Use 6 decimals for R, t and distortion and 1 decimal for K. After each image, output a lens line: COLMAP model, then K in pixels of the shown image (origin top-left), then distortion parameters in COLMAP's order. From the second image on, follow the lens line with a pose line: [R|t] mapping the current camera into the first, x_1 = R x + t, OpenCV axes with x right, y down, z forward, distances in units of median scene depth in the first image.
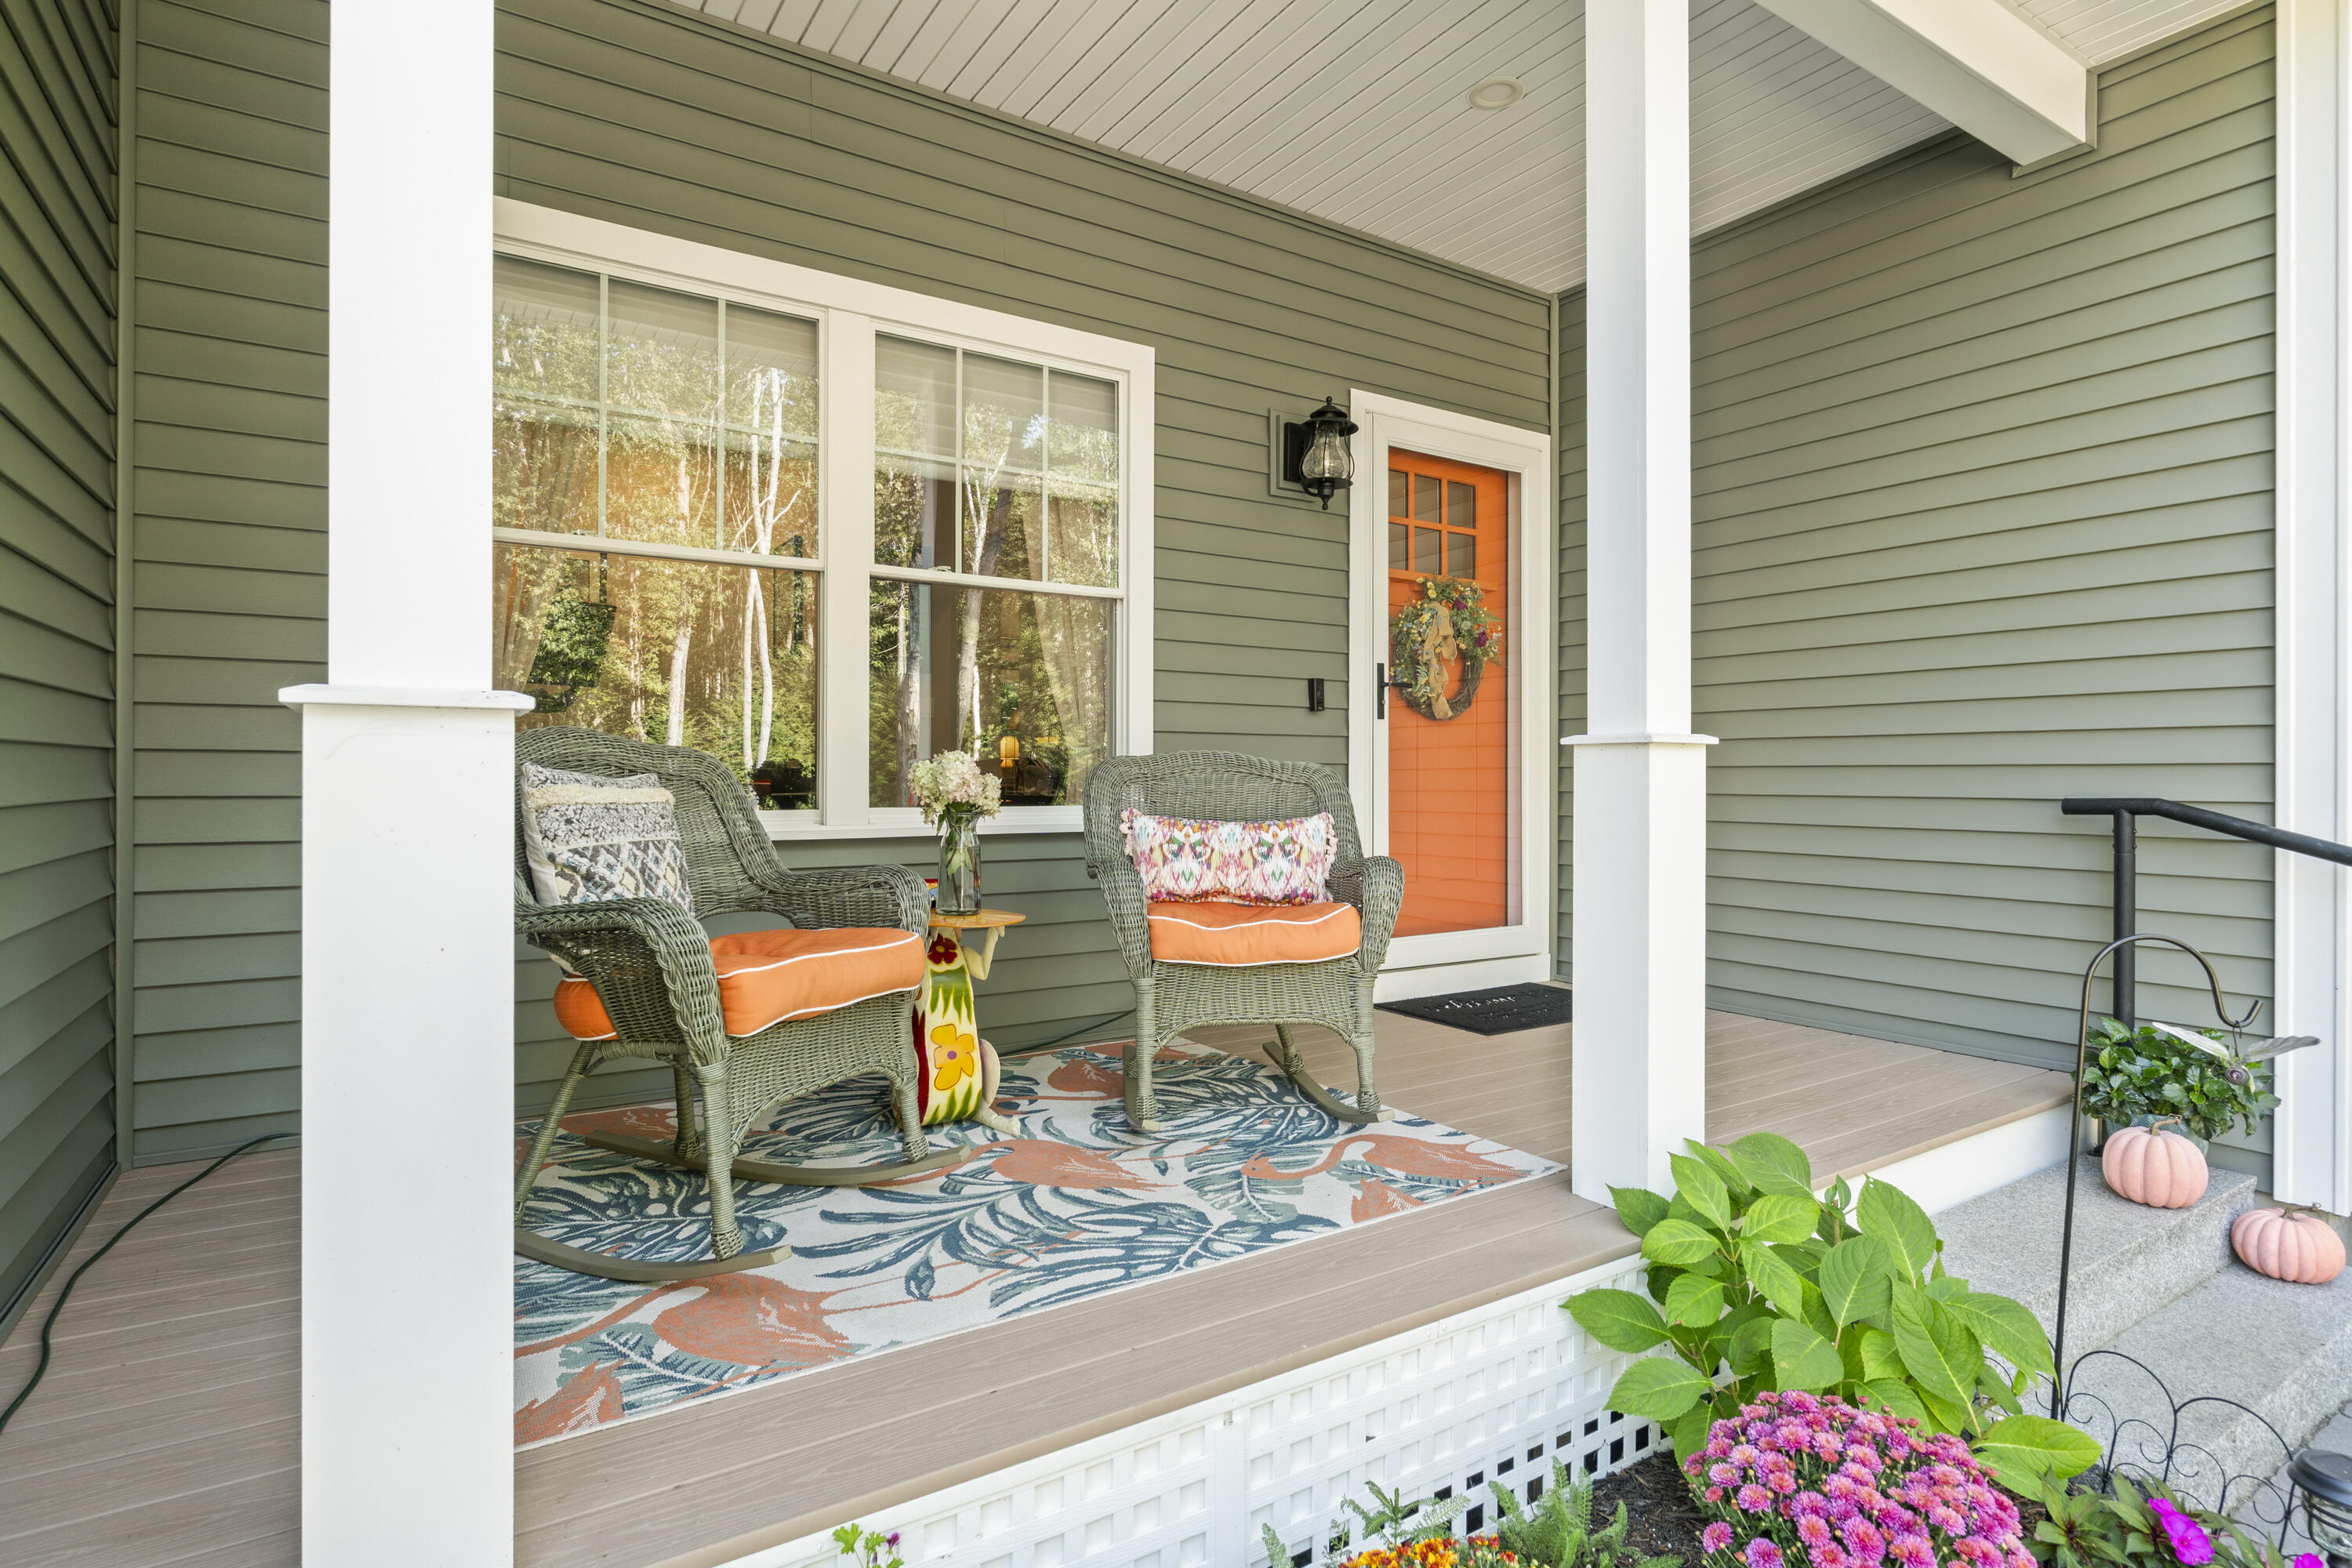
lens RADIAL K [[1205.6, 0, 1174.5], [0, 1205.6, 780.0], [0, 0, 1]] dist [0.000431, 0.000001]
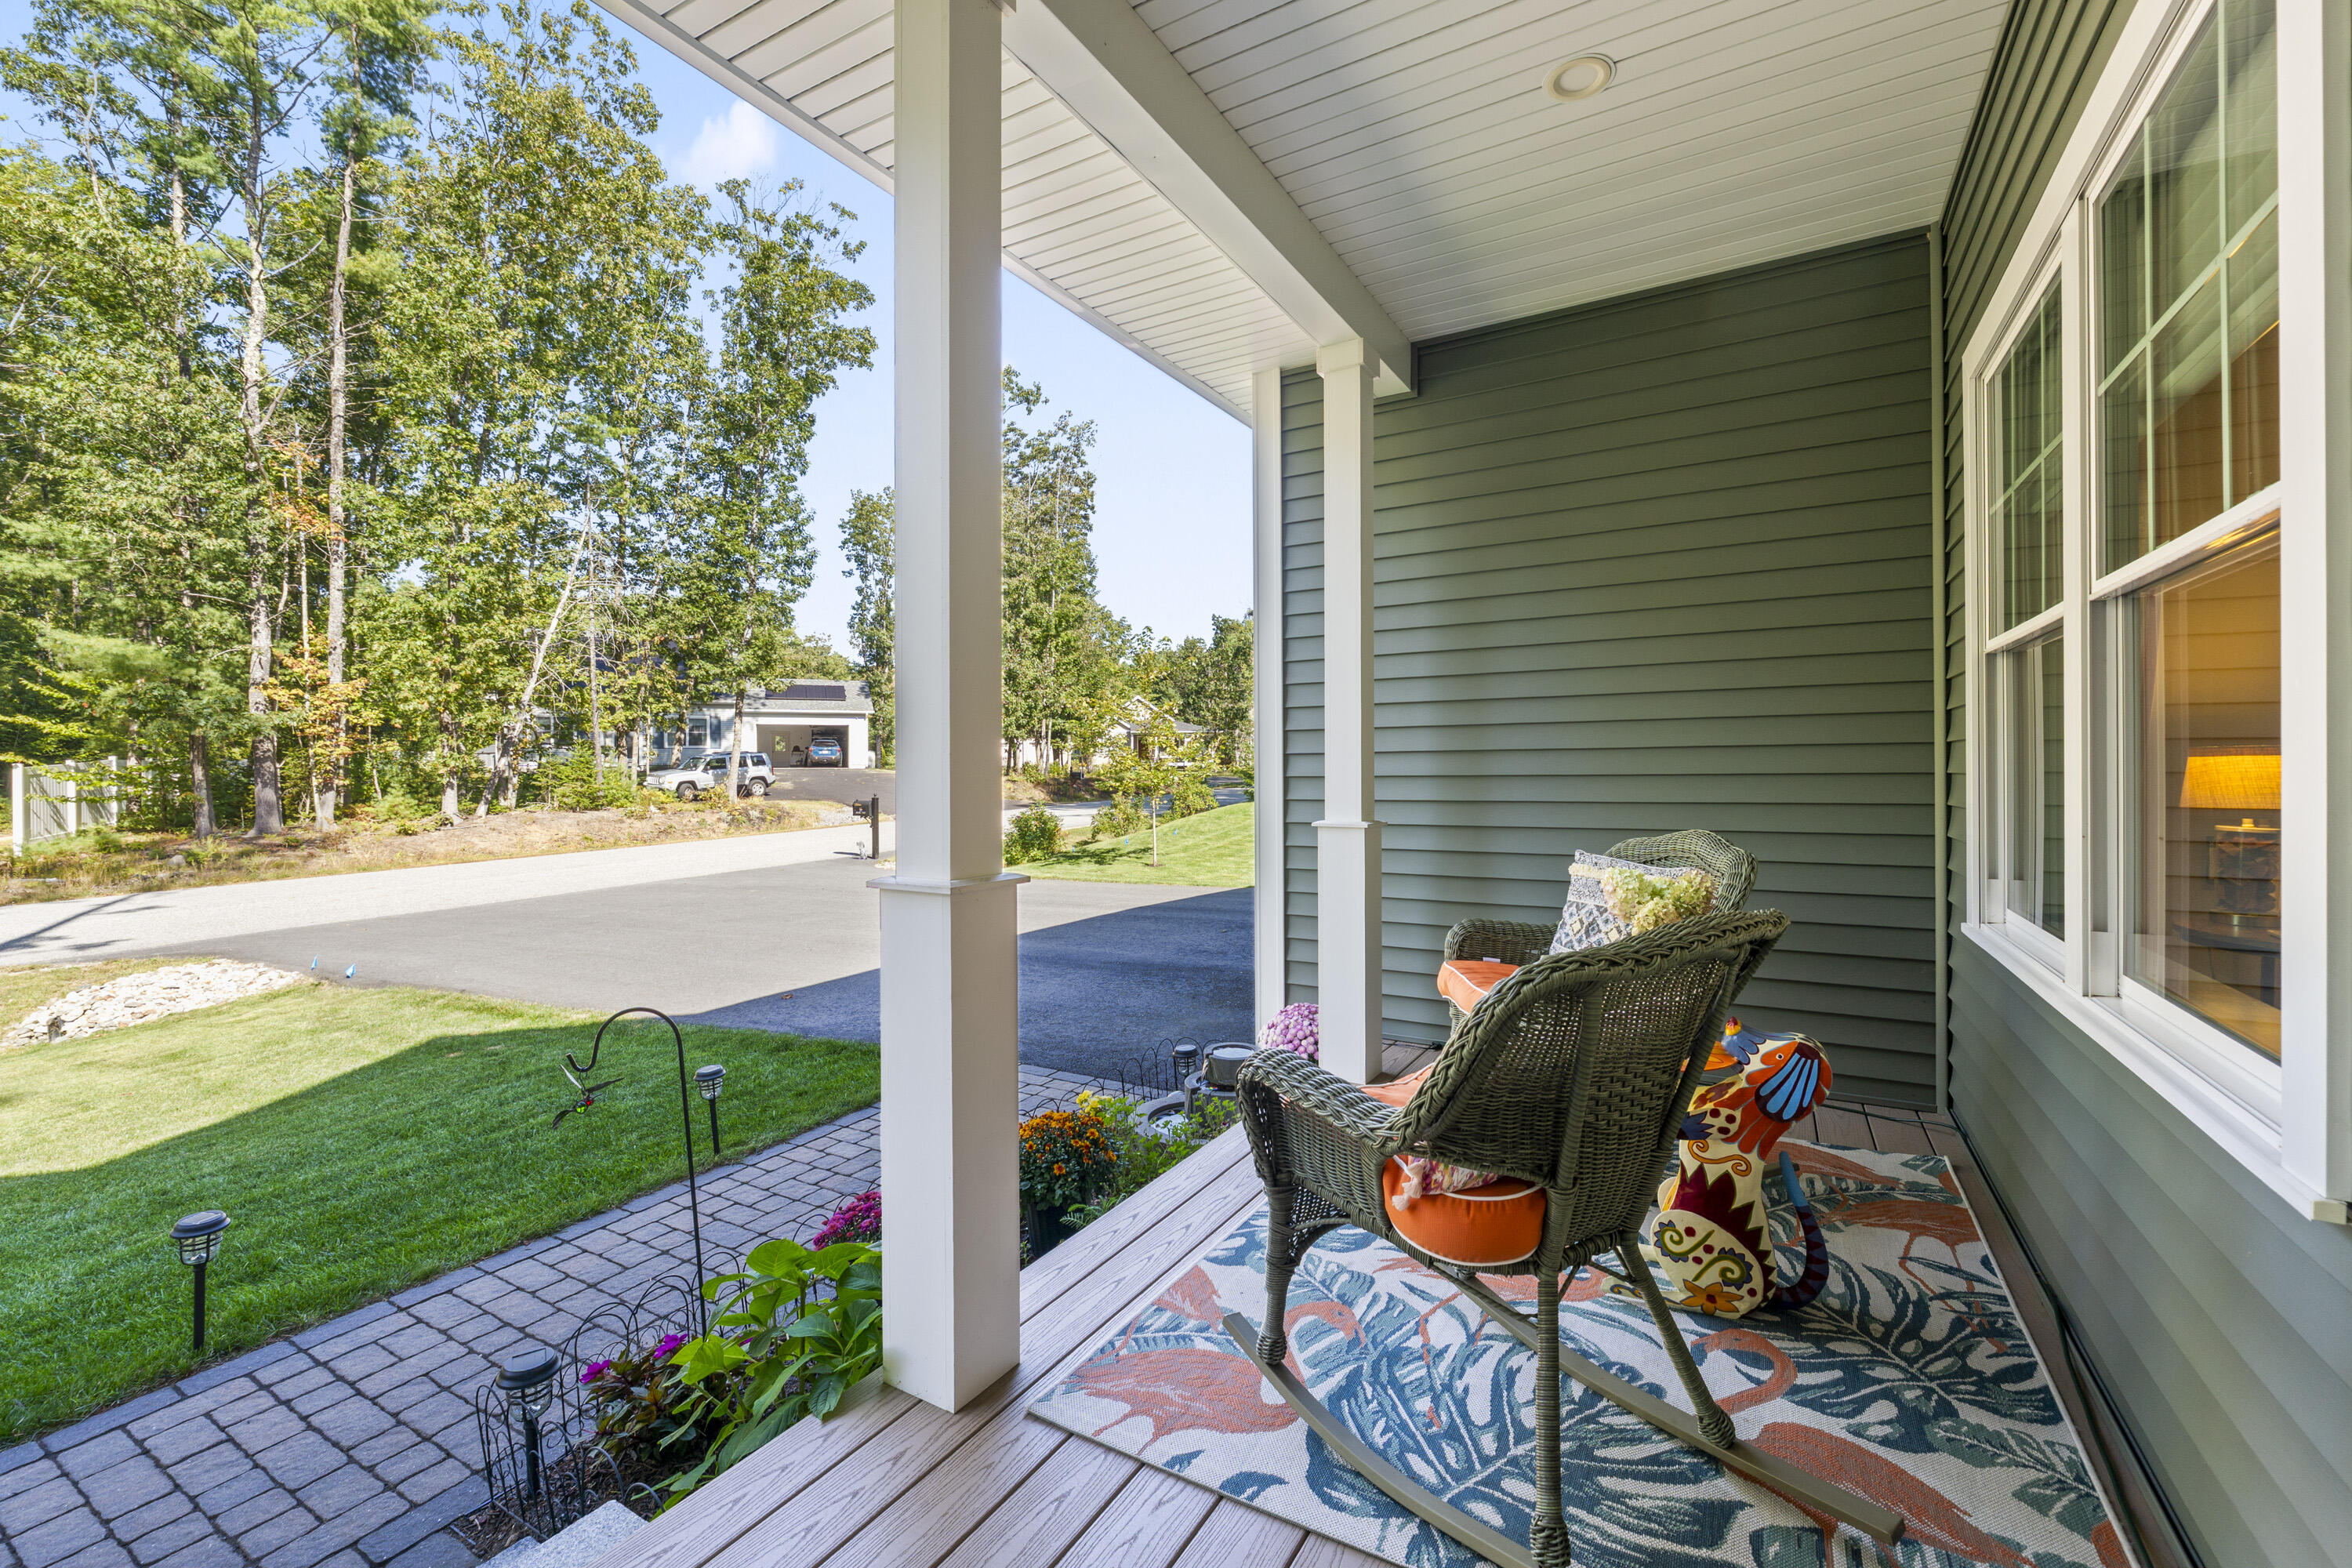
lens RADIAL K [[987.9, 0, 1182.8], [0, 987.9, 775.6], [0, 0, 1]] dist [-0.000902, -0.000968]
pose [[-0.894049, 0.002868, -0.447960, 0.484471], [0.002130, 0.999995, 0.002152, -0.097256], [0.447964, 0.000970, -0.894051, 1.511786]]
